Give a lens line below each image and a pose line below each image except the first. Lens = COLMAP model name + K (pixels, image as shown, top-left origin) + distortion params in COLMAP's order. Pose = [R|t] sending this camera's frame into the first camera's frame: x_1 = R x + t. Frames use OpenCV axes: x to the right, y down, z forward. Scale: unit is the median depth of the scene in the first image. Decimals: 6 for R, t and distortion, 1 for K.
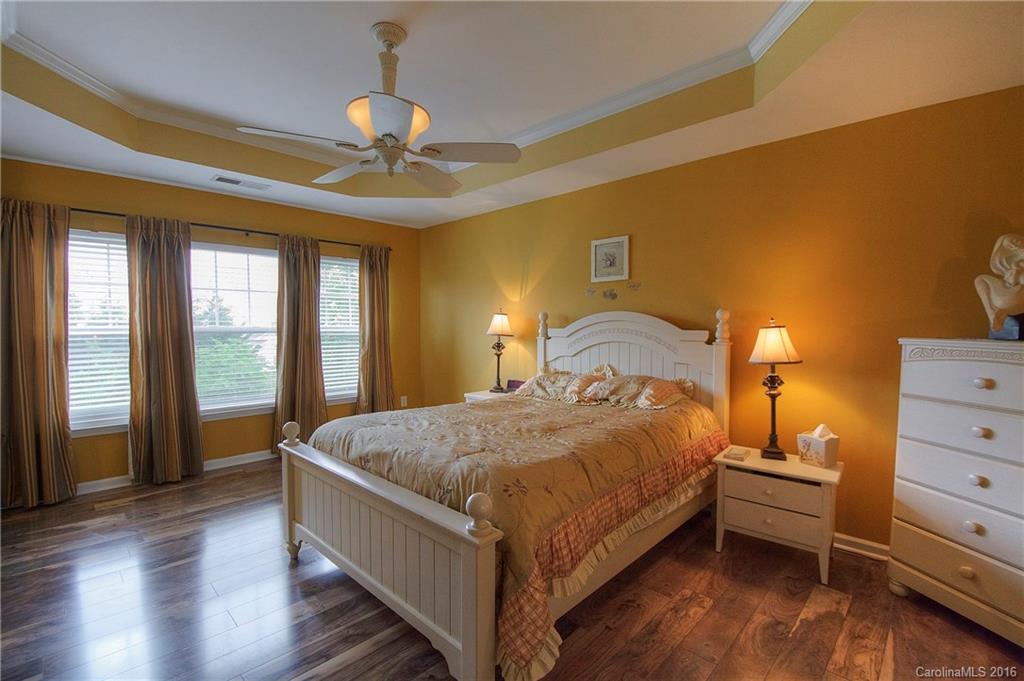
lens RADIAL K [[453.9, 0, 523.9], [0, 453.9, 343.3], [0, 0, 1]] dist [-0.000374, -0.000096]
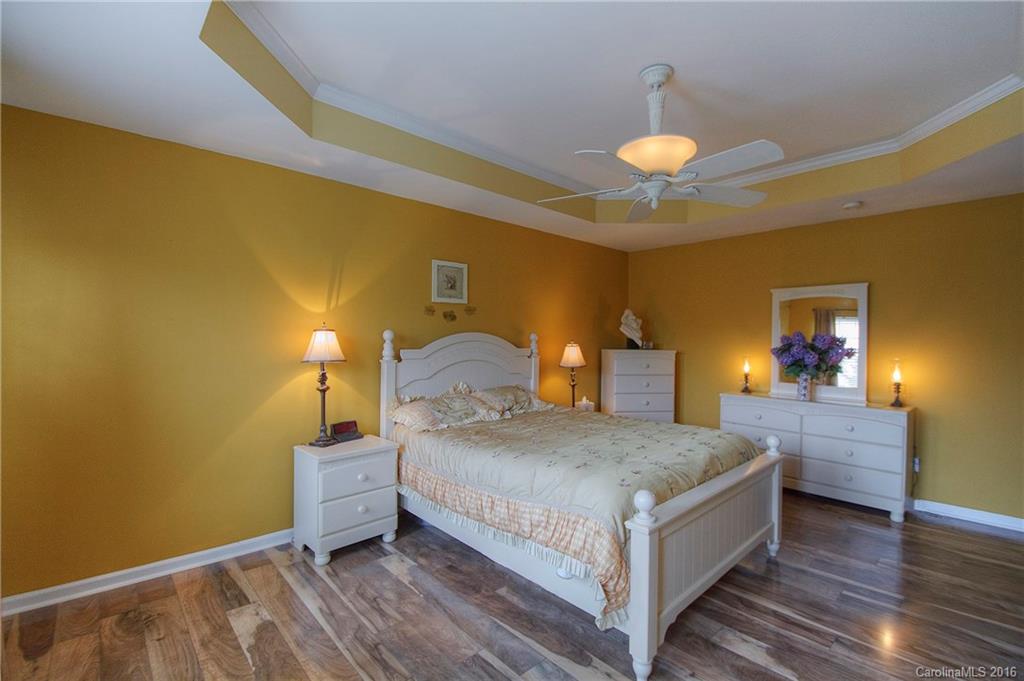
lens RADIAL K [[453.9, 0, 523.9], [0, 453.9, 343.3], [0, 0, 1]] dist [-0.000374, -0.000096]
pose [[0.056530, -0.002918, 0.998397, -0.837097], [0.040237, 0.999190, 0.000642, -0.038183], [-0.997590, 0.040136, 0.056602, 0.774057]]
